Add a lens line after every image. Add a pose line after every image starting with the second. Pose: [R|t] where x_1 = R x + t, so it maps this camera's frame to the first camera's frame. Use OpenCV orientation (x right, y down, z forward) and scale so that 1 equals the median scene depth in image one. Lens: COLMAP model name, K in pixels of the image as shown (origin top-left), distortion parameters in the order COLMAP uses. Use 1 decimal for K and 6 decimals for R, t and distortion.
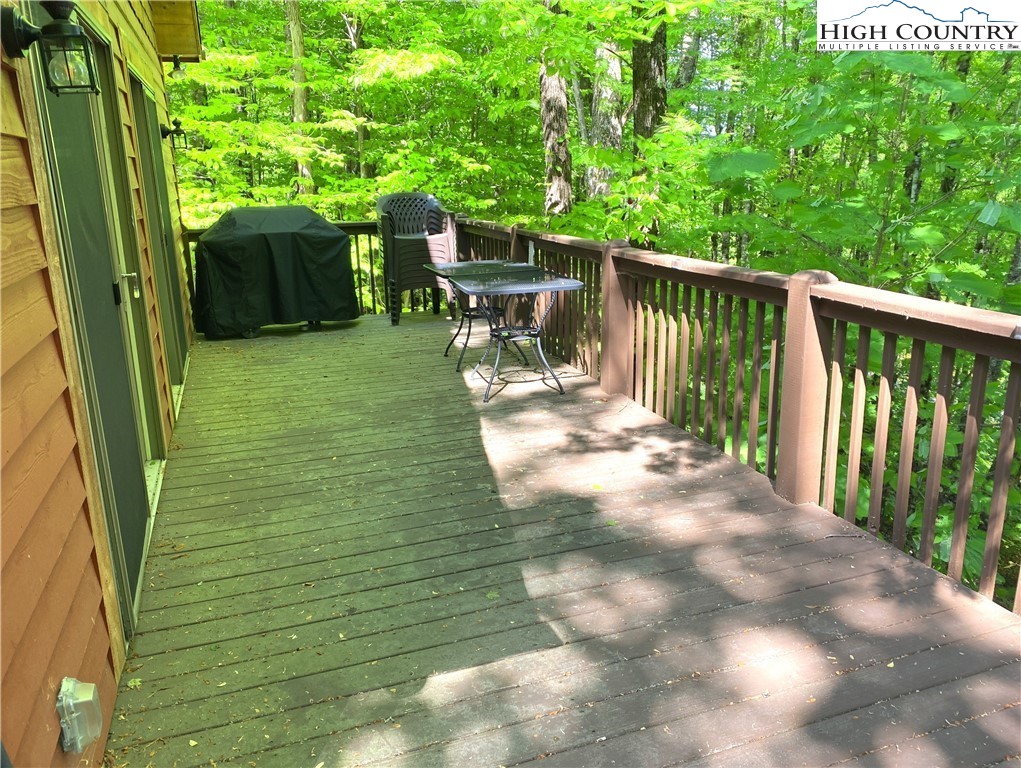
lens RADIAL K [[786.9, 0, 507.8], [0, 786.9, 383.6], [0, 0, 1]] dist [0.024687, -0.020035]
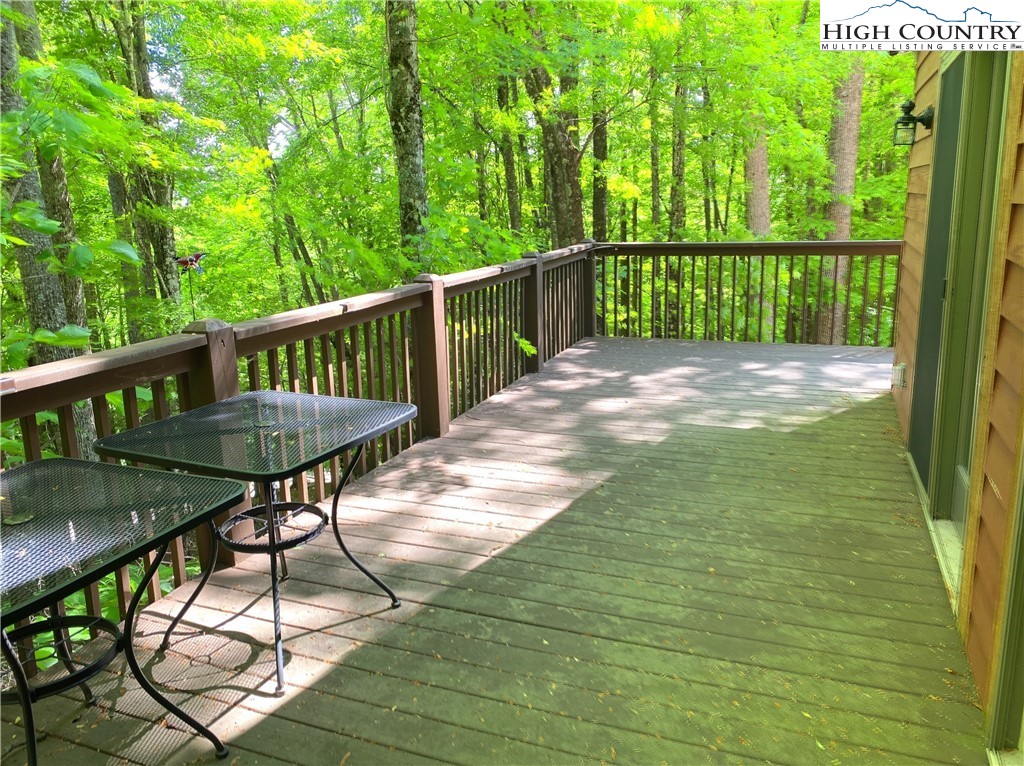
lens RADIAL K [[789.2, 0, 506.6], [0, 789.2, 378.7], [0, 0, 1]] dist [0.024687, -0.020035]
pose [[-0.757565, -0.114112, 0.642708, -0.554282], [0.209912, 0.889716, 0.405392, -0.429589], [-0.618088, 0.442023, -0.650064, 1.578445]]
